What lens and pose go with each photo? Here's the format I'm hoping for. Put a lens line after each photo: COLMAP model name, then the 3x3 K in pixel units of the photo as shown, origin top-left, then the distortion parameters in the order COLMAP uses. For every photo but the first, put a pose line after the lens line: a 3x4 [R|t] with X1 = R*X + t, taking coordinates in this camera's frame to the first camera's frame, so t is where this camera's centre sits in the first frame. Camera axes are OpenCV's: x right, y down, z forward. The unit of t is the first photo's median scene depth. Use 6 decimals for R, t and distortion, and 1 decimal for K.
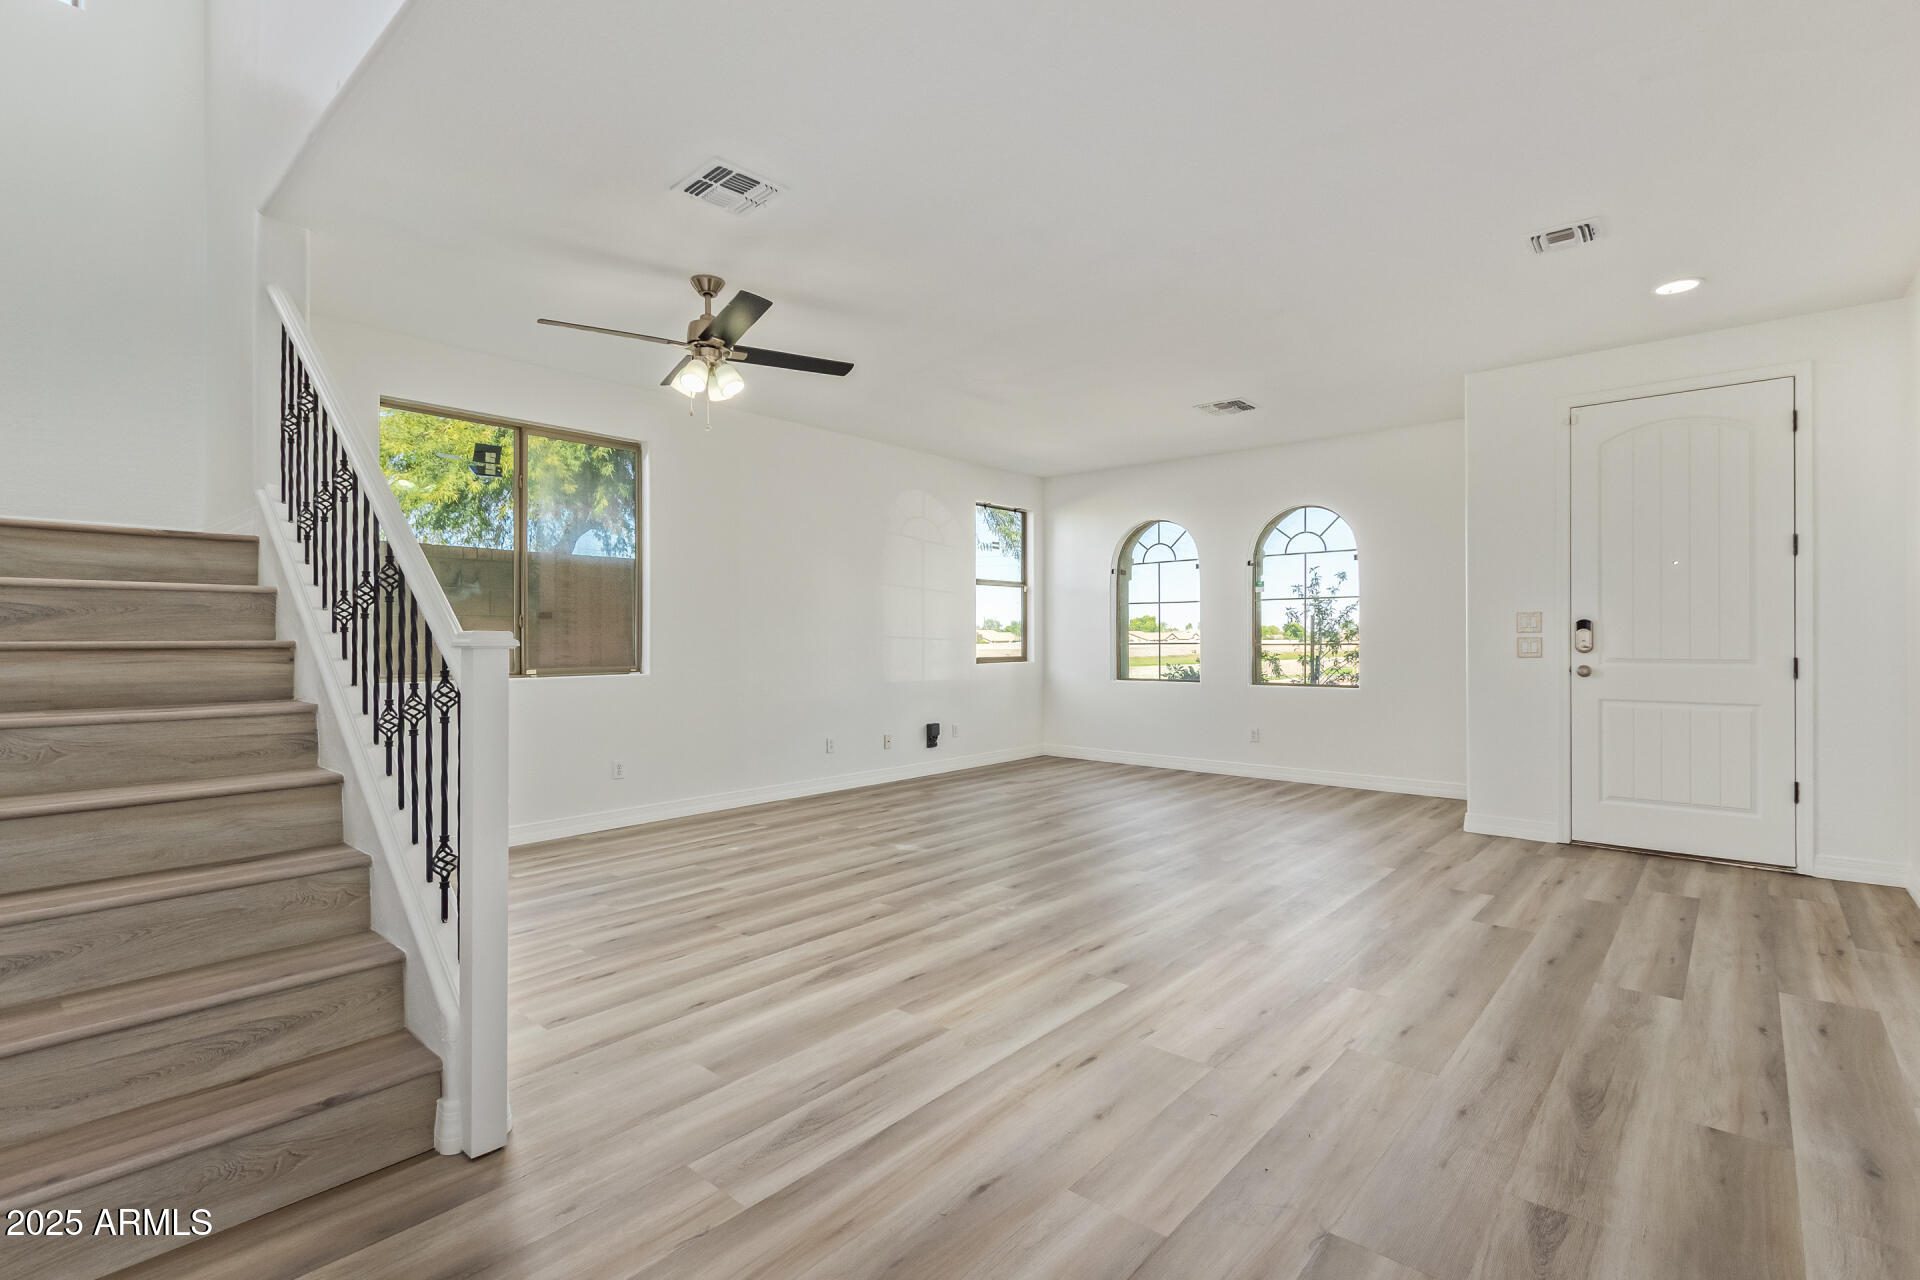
lens RADIAL K [[885.7, 0, 957.1], [0, 885.7, 638.5], [0, 0, 1]] dist [-0.002171, -0.000073]
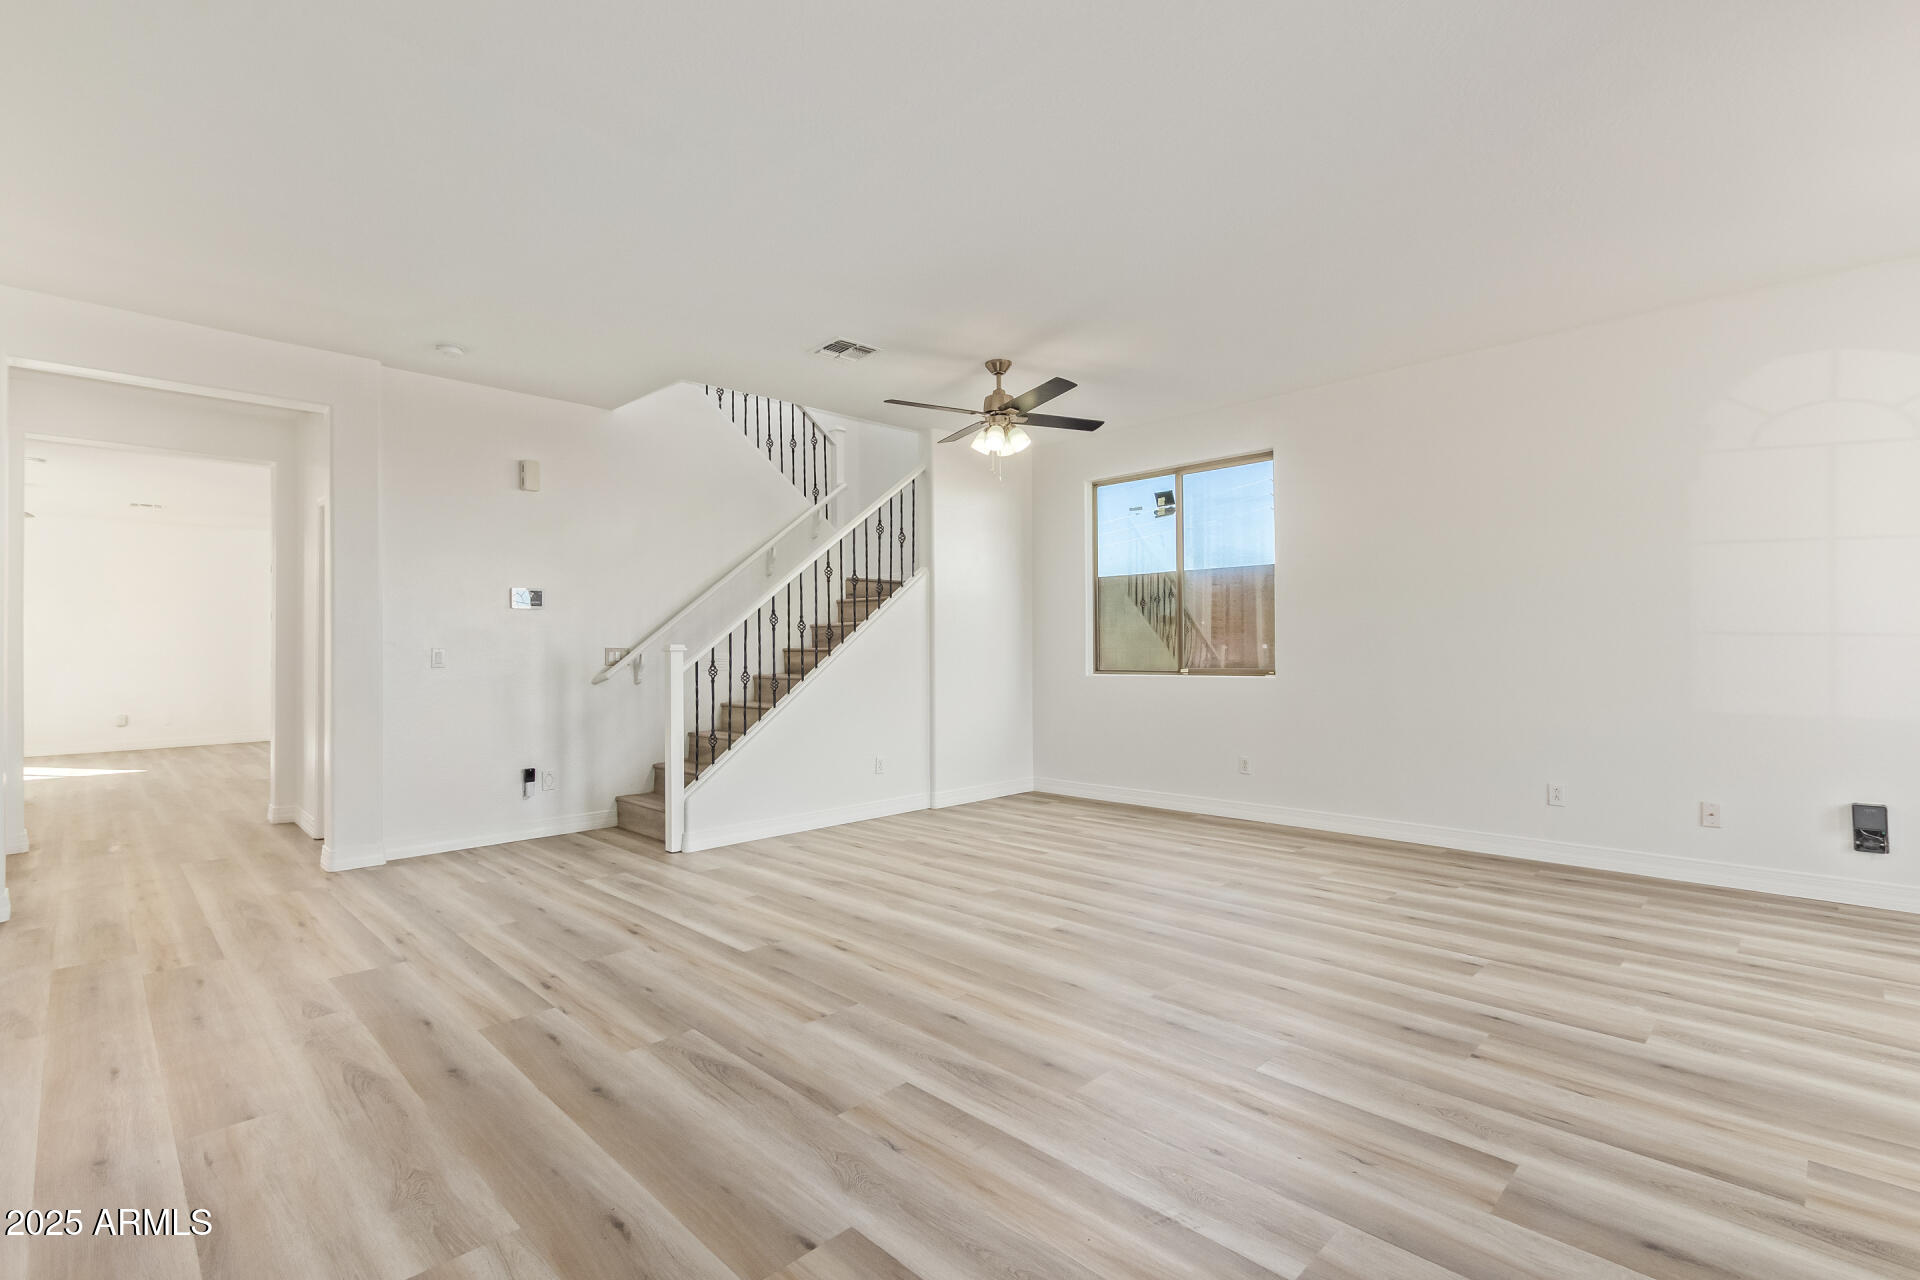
lens RADIAL K [[885.7, 0, 962.8], [0, 885.7, 644.8], [0, 0, 1]] dist [-0.002171, -0.000073]
pose [[-0.058875, -0.000477, -0.998265, 1.117231], [0.008760, 0.999961, -0.000994, 0.002295], [0.998227, -0.008803, -0.058869, 1.151956]]
